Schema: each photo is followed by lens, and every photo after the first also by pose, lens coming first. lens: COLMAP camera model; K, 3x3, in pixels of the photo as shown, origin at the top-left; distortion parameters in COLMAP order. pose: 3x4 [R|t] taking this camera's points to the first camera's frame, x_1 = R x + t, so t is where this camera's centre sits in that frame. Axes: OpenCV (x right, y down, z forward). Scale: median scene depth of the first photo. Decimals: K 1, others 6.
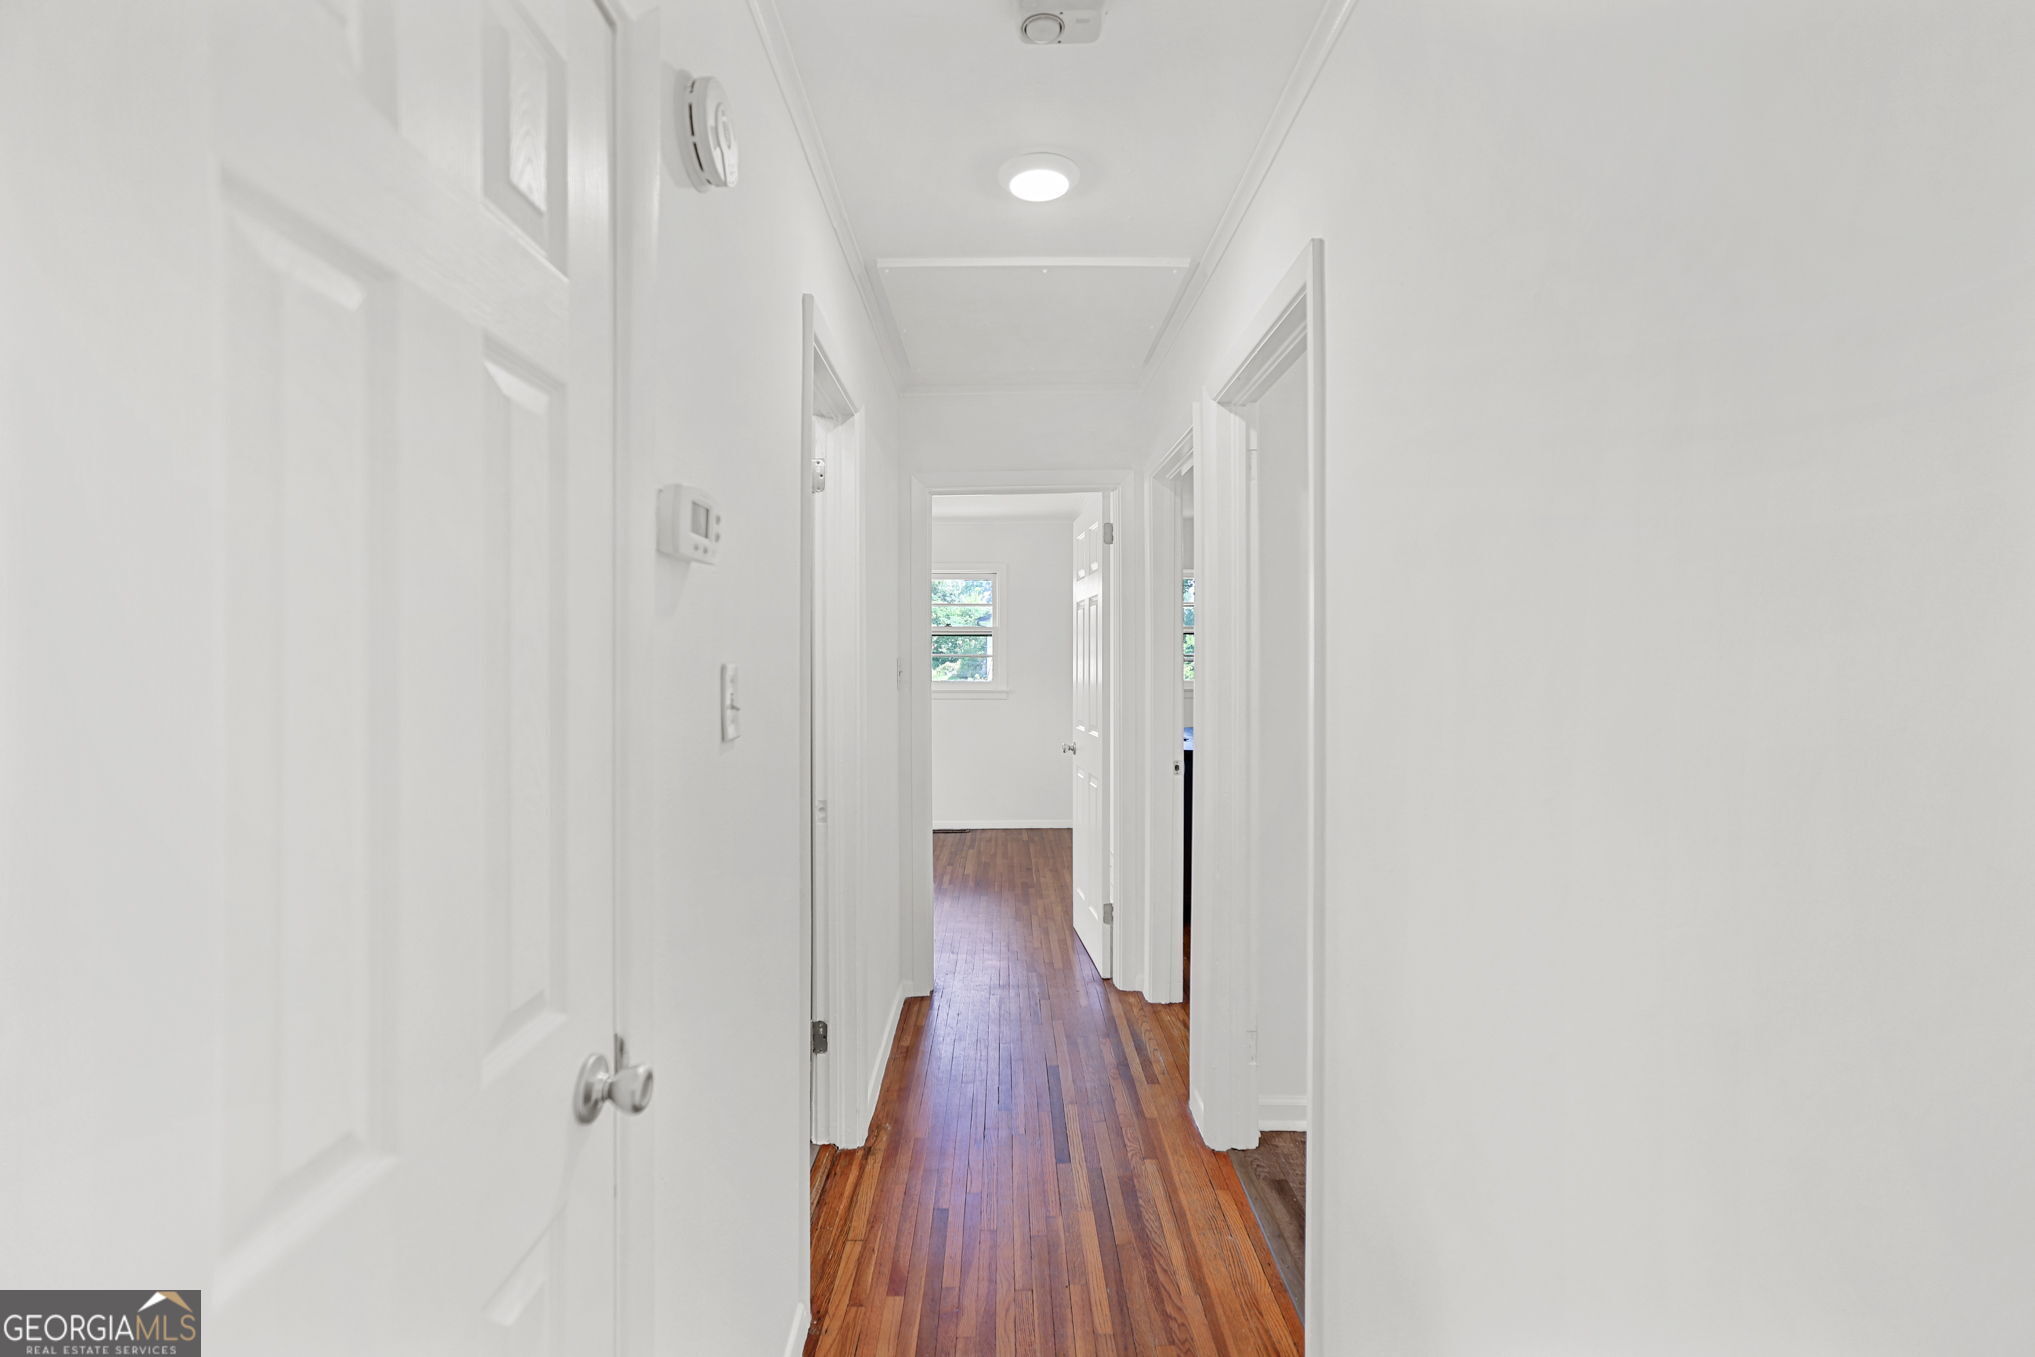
lens RADIAL K [[920.2, 0, 1016.3], [0, 920.2, 675.6], [0, 0, 1]] dist [-0.010949, 0.001701]
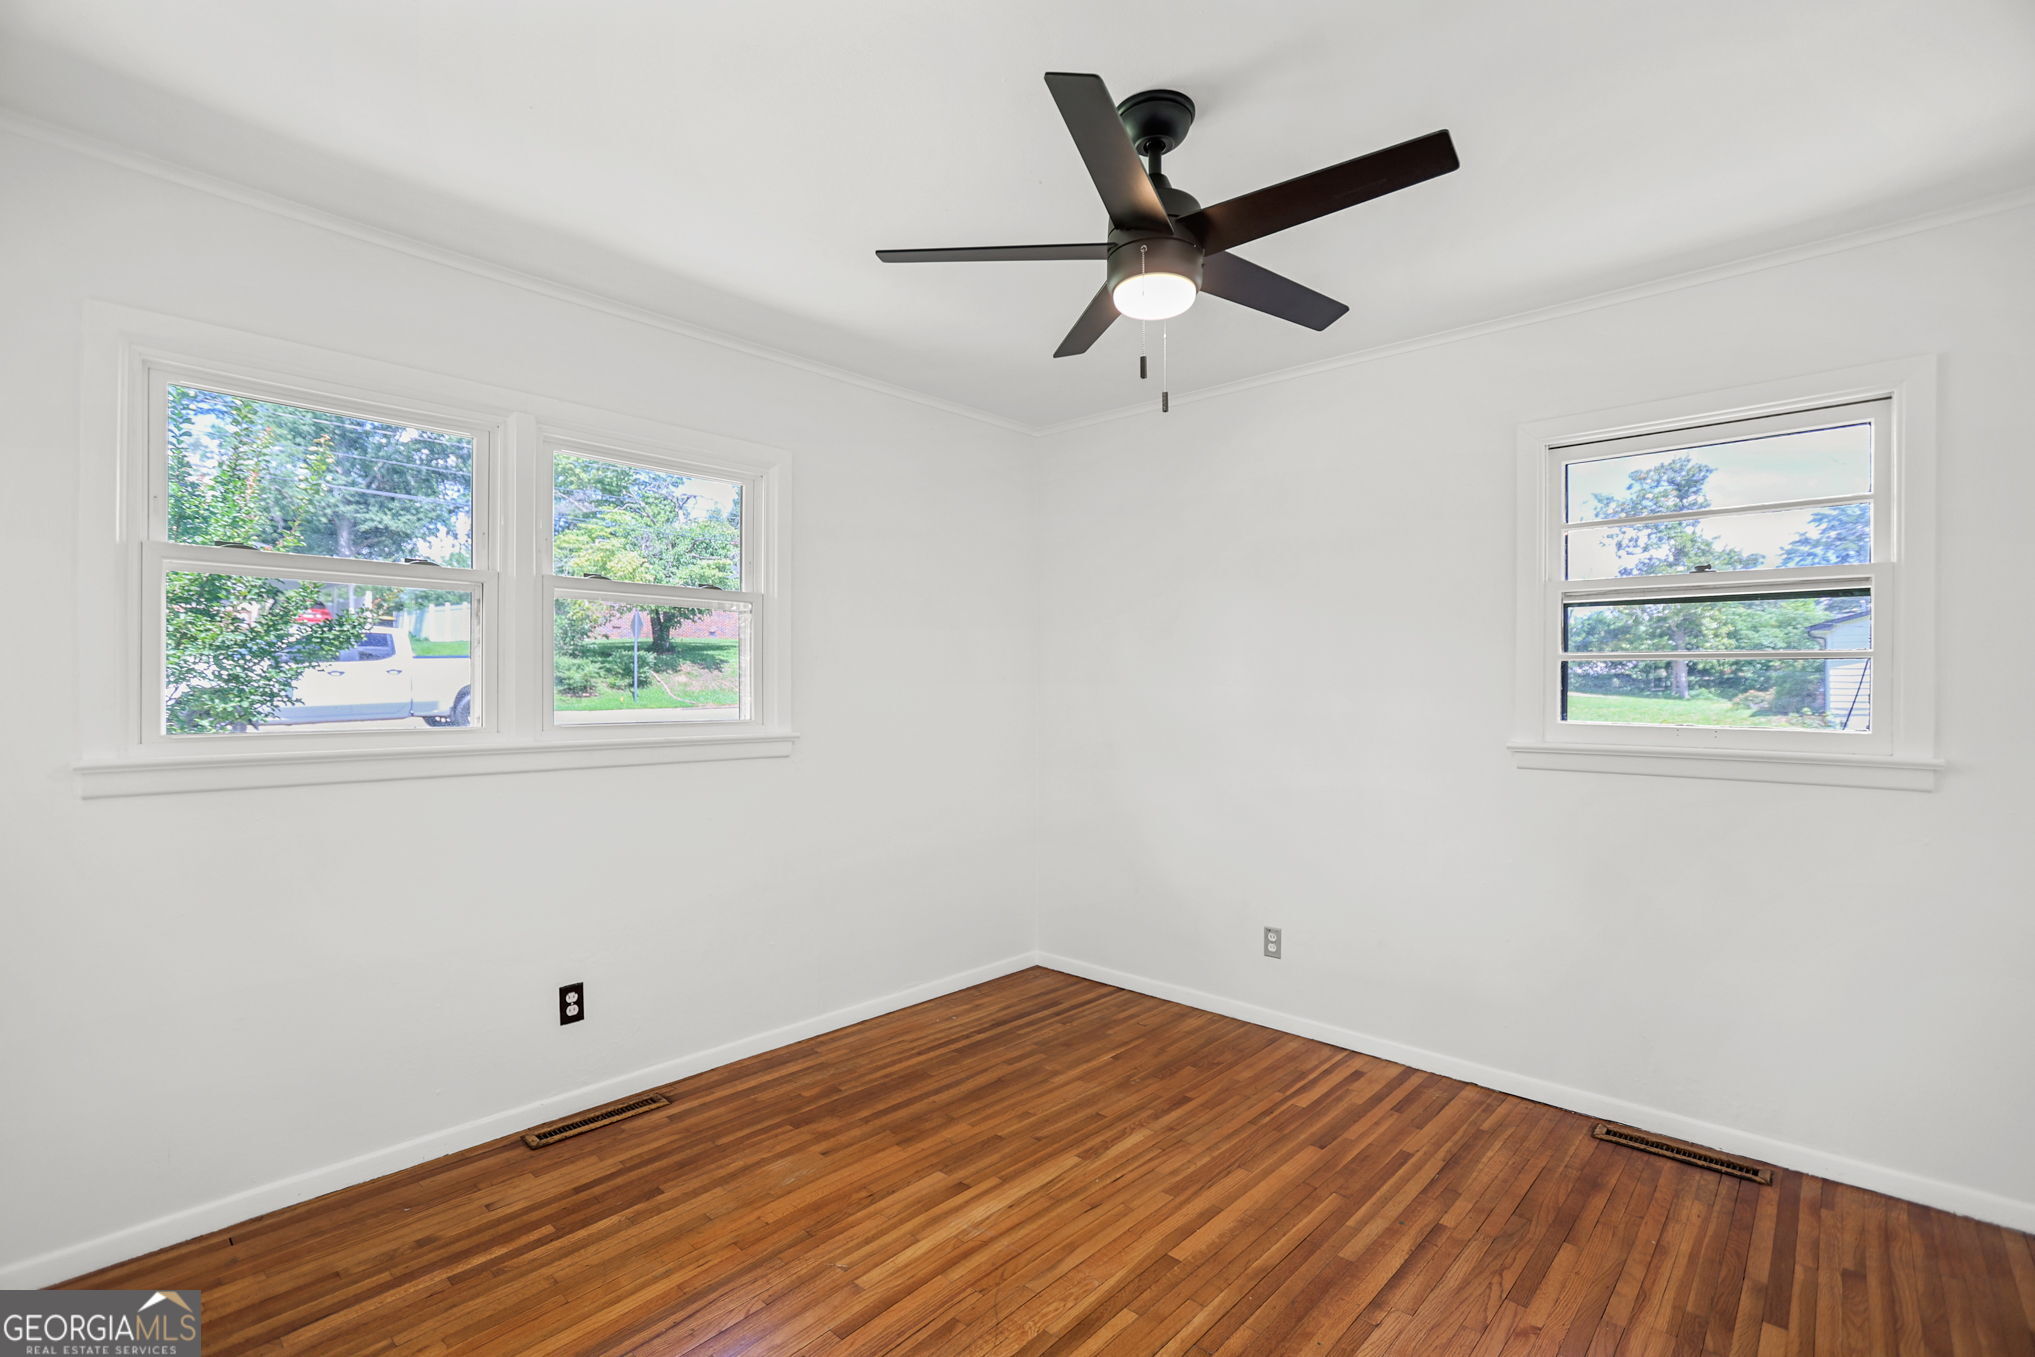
lens RADIAL K [[920.2, 0, 999.9], [0, 920.2, 694.9], [0, 0, 1]] dist [-0.010949, 0.001701]
pose [[0.720579, 0.012804, -0.693255, -0.035407], [-0.018112, 0.999836, -0.000360, -0.001598], [0.693136, 0.012815, 0.720693, 0.805162]]
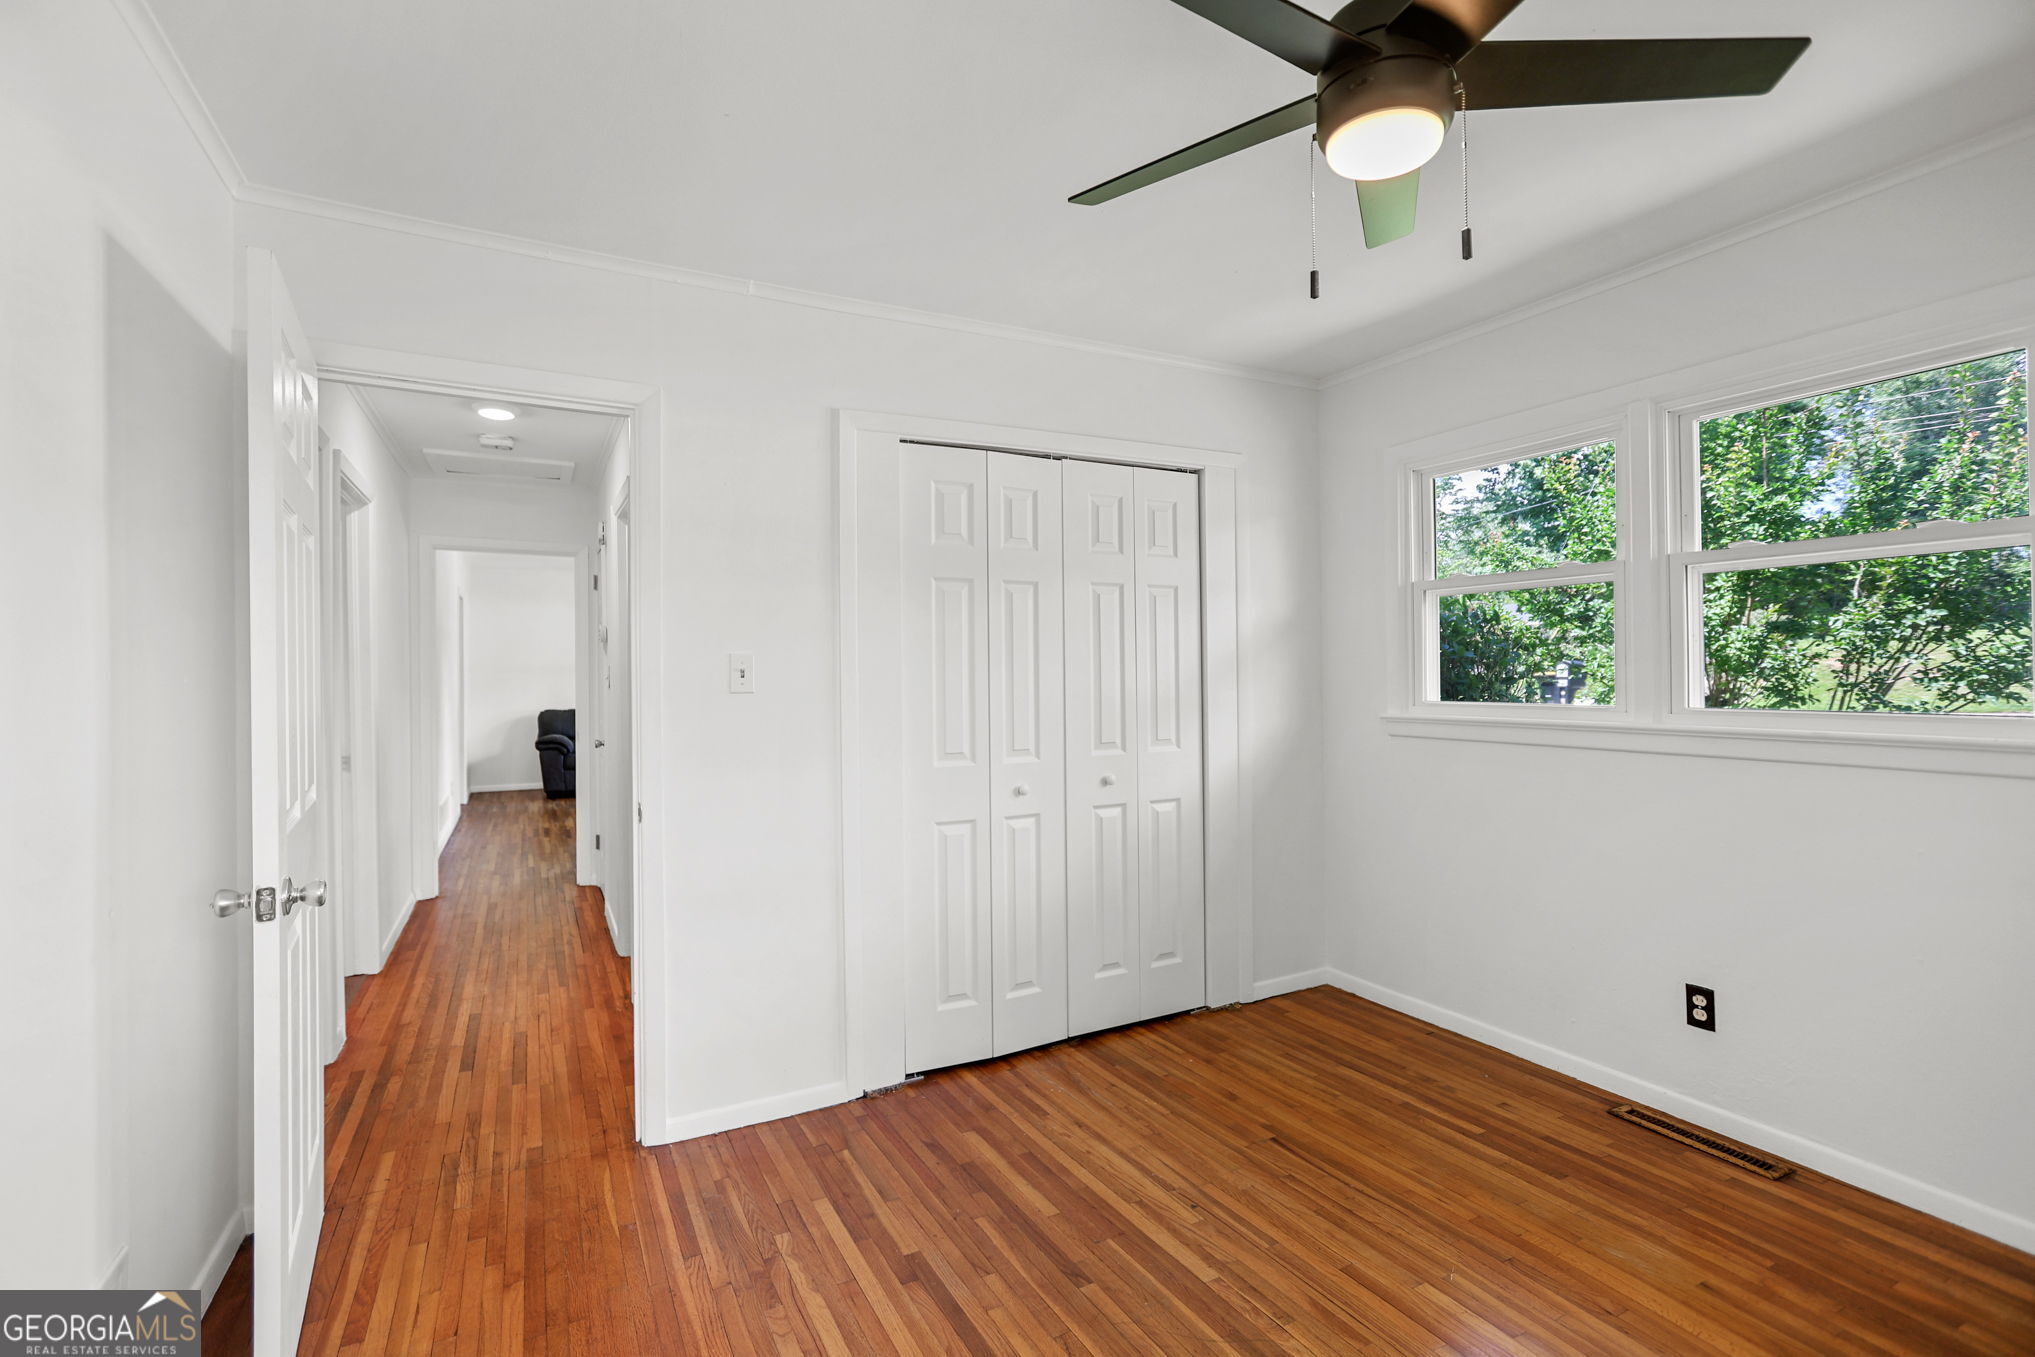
lens RADIAL K [[920.2, 0, 1018.7], [0, 920.2, 663.9], [0, 0, 1]] dist [-0.010949, 0.001701]
pose [[-0.891646, 0.008156, -0.452660, -0.029330], [0.006512, 0.999965, 0.005189, -0.008859], [0.452687, 0.001679, -0.891668, 1.256365]]
